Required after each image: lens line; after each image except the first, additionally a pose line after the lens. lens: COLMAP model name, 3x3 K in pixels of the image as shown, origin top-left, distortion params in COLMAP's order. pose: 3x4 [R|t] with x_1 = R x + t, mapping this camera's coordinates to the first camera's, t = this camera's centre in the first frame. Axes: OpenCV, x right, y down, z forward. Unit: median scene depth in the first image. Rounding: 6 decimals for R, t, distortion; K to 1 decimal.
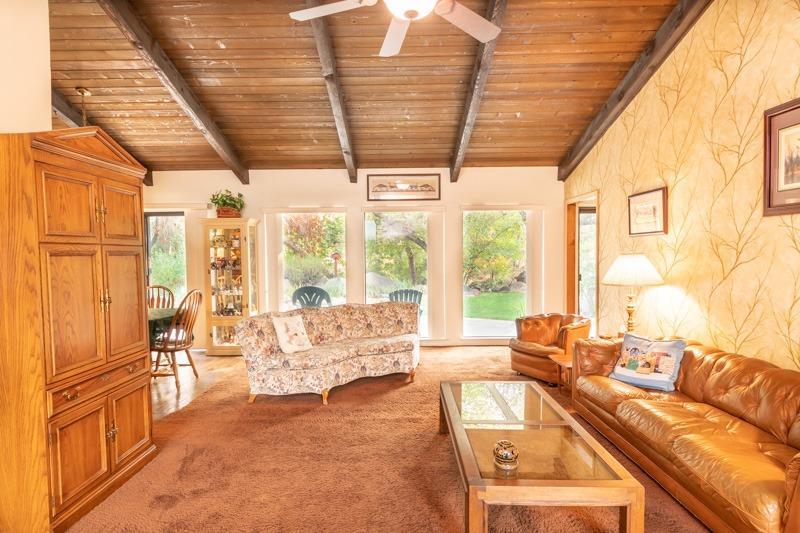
lens RADIAL K [[443.2, 0, 400.0], [0, 443.2, 266.5], [0, 0, 1]] dist [-0.003795, -0.000920]
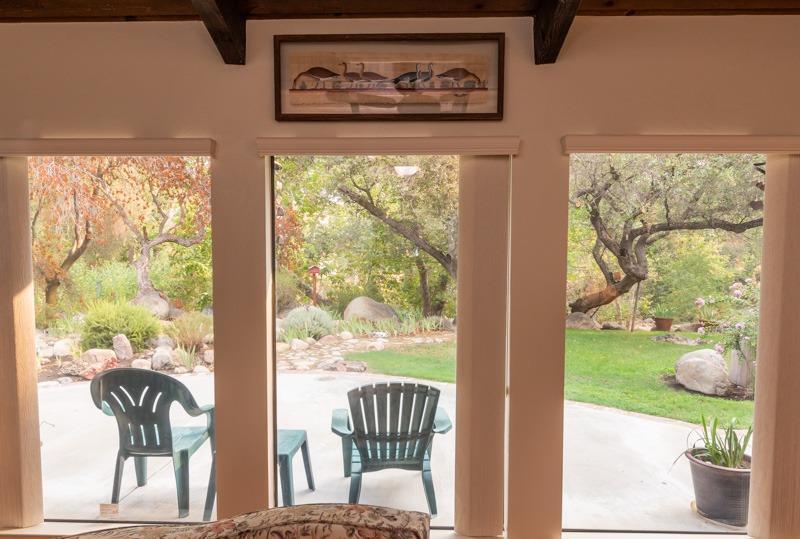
lens RADIAL K [[426.7, 0, 400.0], [0, 426.7, 269.5], [0, 0, 1]] dist [0.000257, 0.000017]
pose [[0.999267, 0.013666, -0.035747, 0.029757], [-0.014348, 0.999718, -0.018902, -0.033717], [0.035479, 0.019401, 0.999182, 0.692368]]
